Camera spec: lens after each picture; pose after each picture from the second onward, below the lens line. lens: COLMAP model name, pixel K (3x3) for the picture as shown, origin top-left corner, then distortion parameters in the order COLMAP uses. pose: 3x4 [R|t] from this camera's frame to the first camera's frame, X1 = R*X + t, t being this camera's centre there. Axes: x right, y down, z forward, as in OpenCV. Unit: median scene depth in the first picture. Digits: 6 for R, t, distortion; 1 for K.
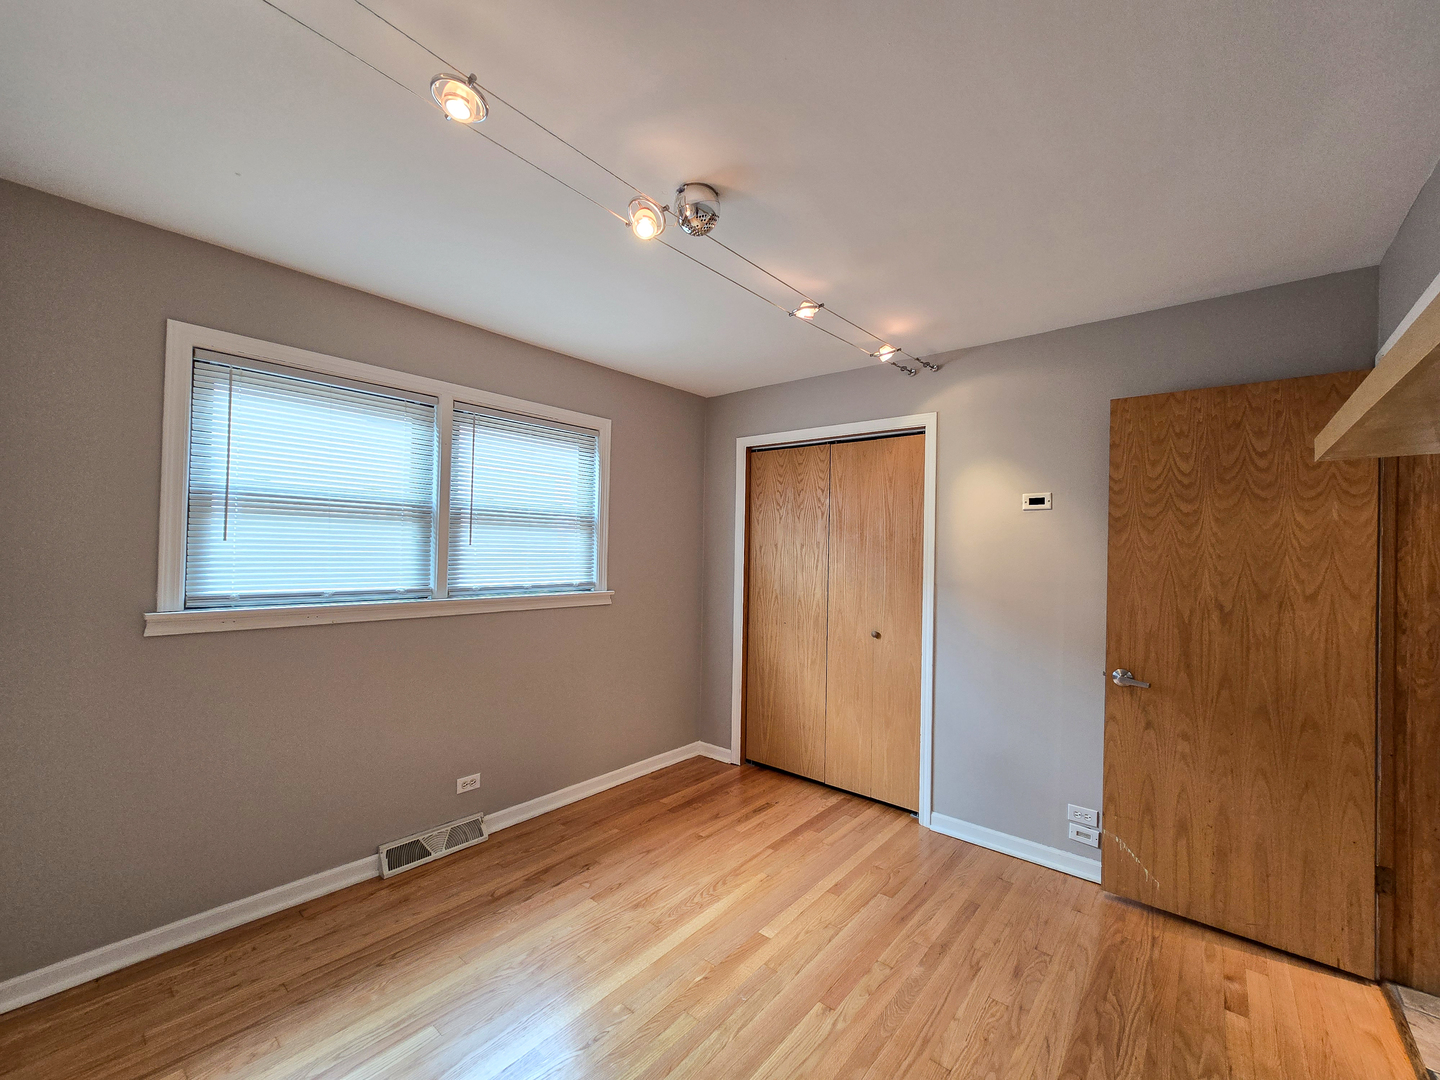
lens RADIAL K [[590.2, 0, 730.2], [0, 590.2, 540.7], [0, 0, 1]] dist [-0.002405, -0.000316]
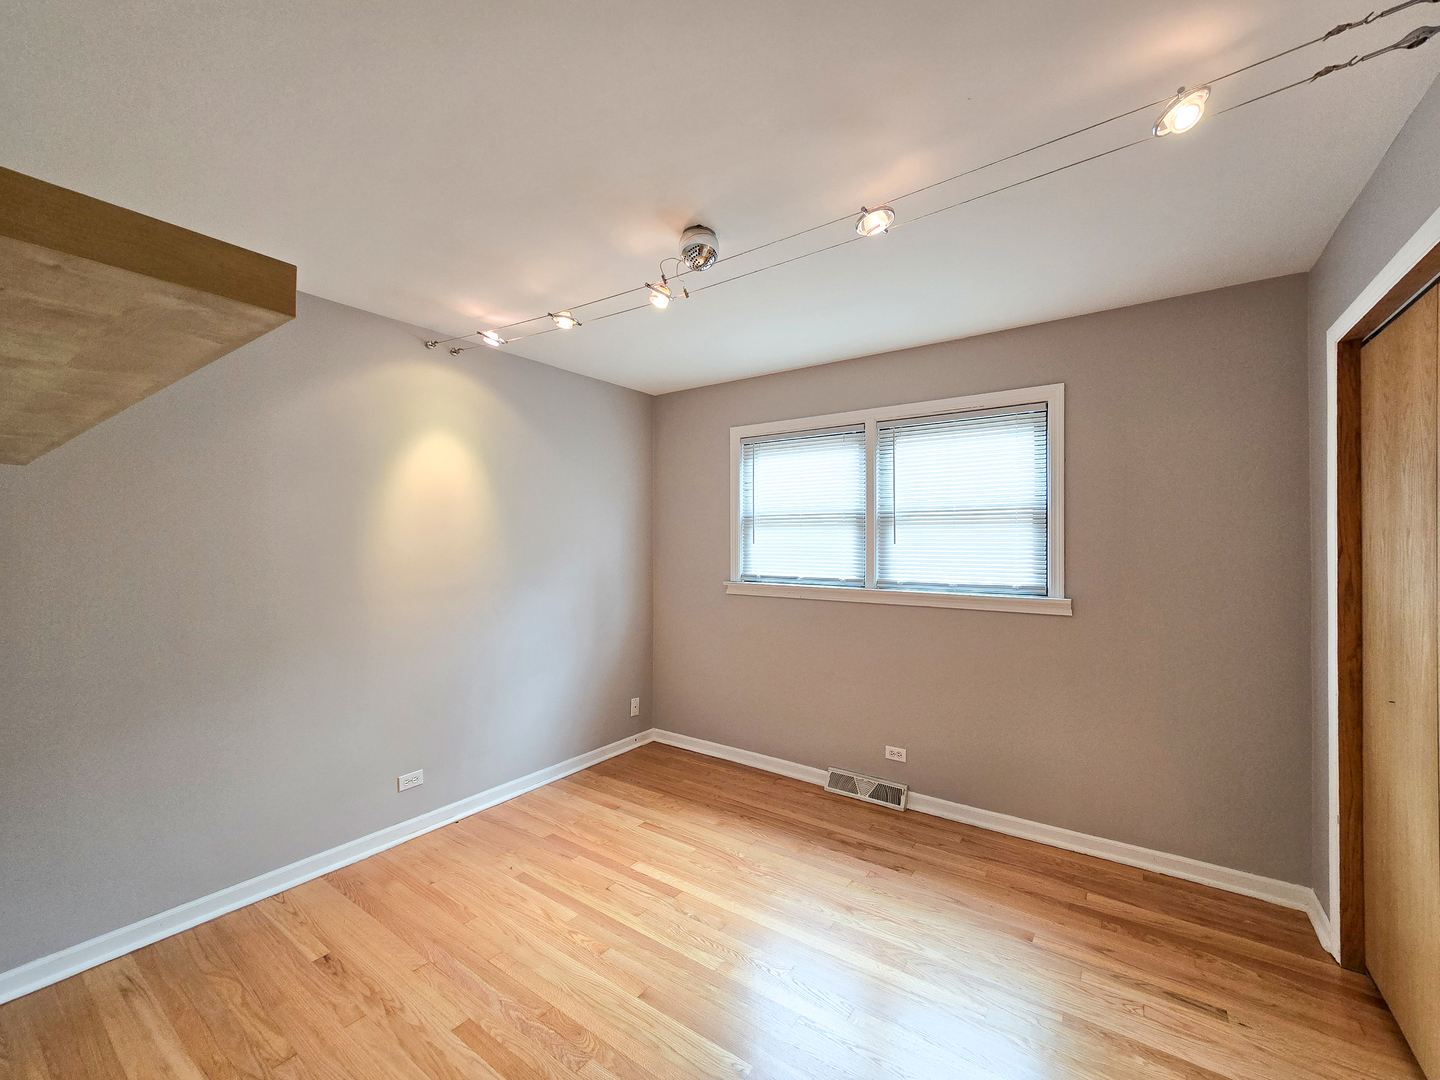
lens RADIAL K [[590.2, 0, 730.2], [0, 590.2, 540.7], [0, 0, 1]] dist [-0.002405, -0.000316]
pose [[0.085616, -0.018972, -0.996148, 0.680513], [0.016457, 0.999709, -0.017625, 0.016691], [0.996192, -0.014885, 0.085903, 0.602429]]
